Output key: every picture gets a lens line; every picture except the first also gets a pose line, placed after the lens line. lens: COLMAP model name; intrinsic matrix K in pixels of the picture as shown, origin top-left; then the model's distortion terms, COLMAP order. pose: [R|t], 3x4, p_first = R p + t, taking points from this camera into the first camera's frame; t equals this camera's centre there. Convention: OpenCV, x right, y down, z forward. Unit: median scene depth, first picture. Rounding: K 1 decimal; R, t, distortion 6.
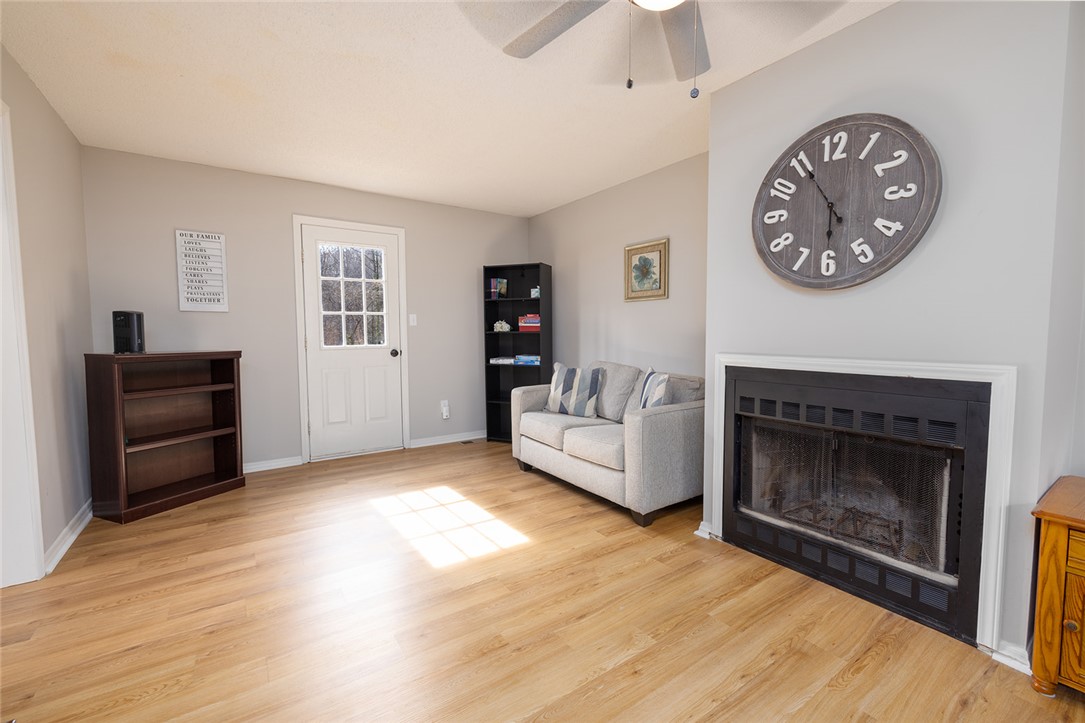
lens RADIAL K [[459.5, 0, 548.7], [0, 459.5, 361.9], [0, 0, 1]] dist [-0.000721, 0.001825]
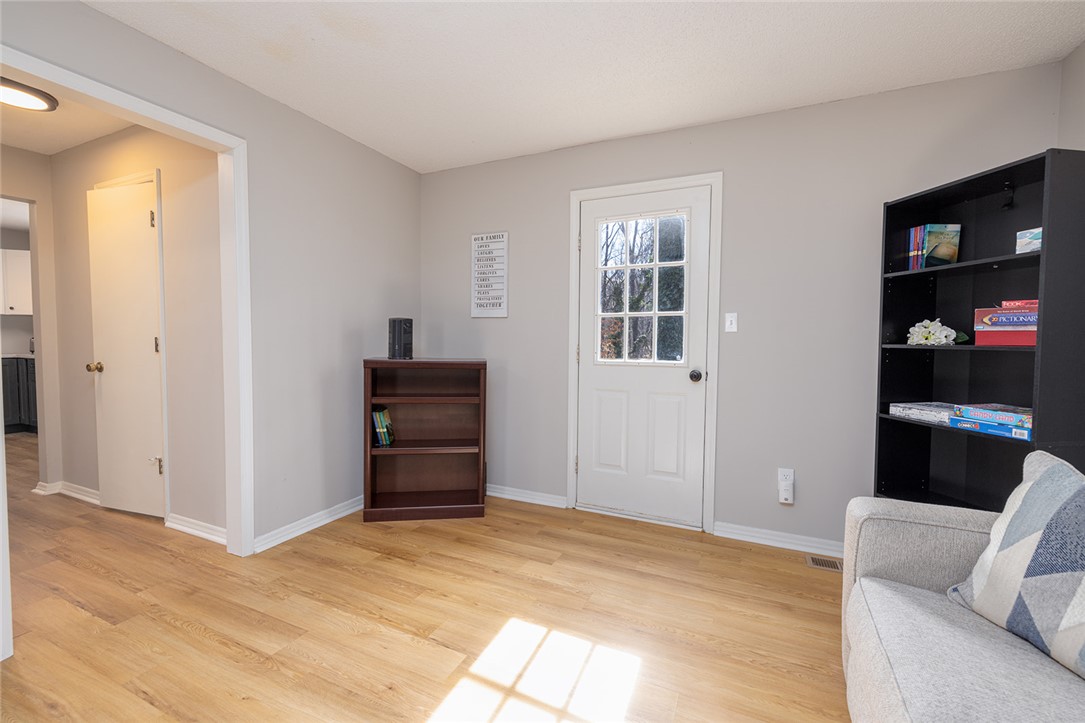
lens RADIAL K [[459.5, 0, 538.3], [0, 459.5, 359.7], [0, 0, 1]] dist [-0.000721, 0.001825]
pose [[0.501495, 0.047846, -0.863836, 0.126118], [-0.068583, 0.997526, 0.015436, -0.046561], [0.862438, 0.051503, 0.503536, 0.647205]]
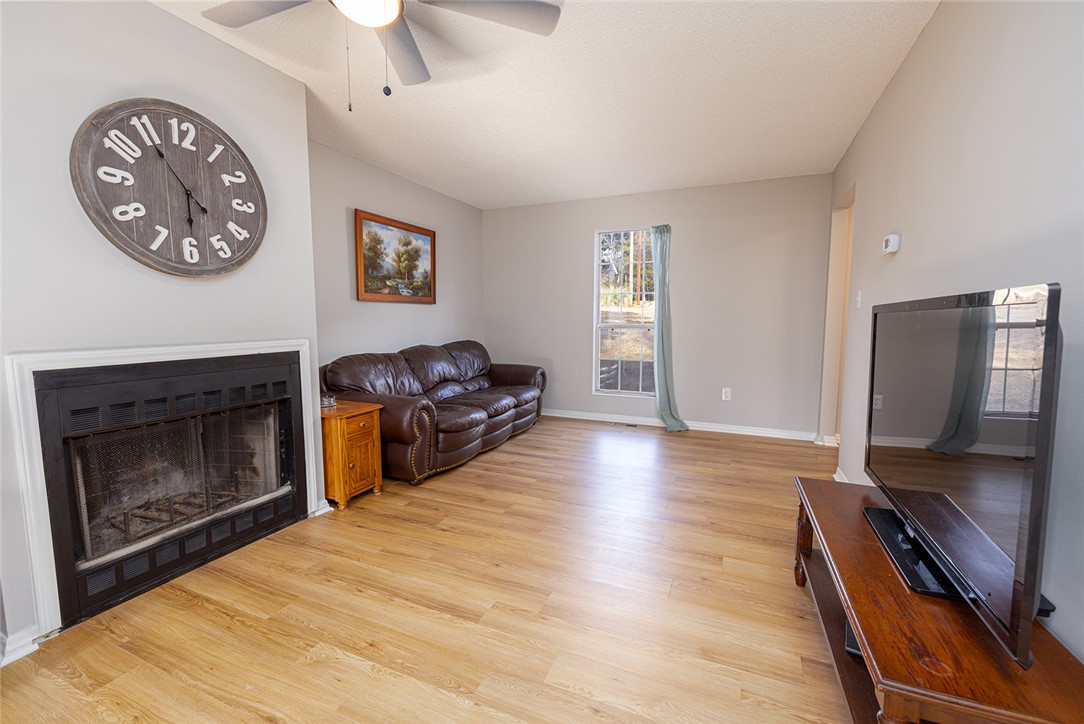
lens RADIAL K [[459.1, 0, 546.7], [0, 459.1, 360.9], [0, 0, 1]] dist [-0.000721, 0.001825]
pose [[-0.532189, -0.080621, 0.842778, -0.392795], [0.054150, 0.990176, 0.128915, -0.036782], [-0.844892, 0.114243, -0.522596, 0.522078]]
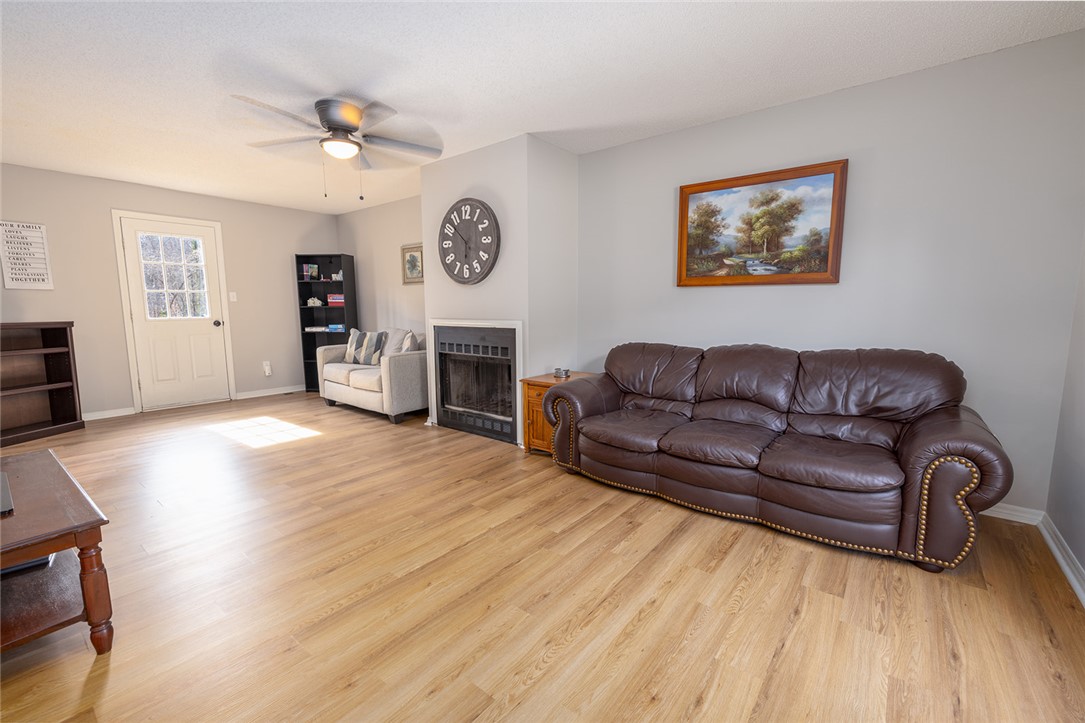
lens RADIAL K [[459.5, 0, 551.3], [0, 459.5, 362.7], [0, 0, 1]] dist [-0.000721, 0.001825]
pose [[0.957382, -0.035013, 0.286694, 0.220392], [0.018940, 0.998099, 0.058647, 0.039917], [-0.288203, -0.050717, 0.956225, -0.591315]]
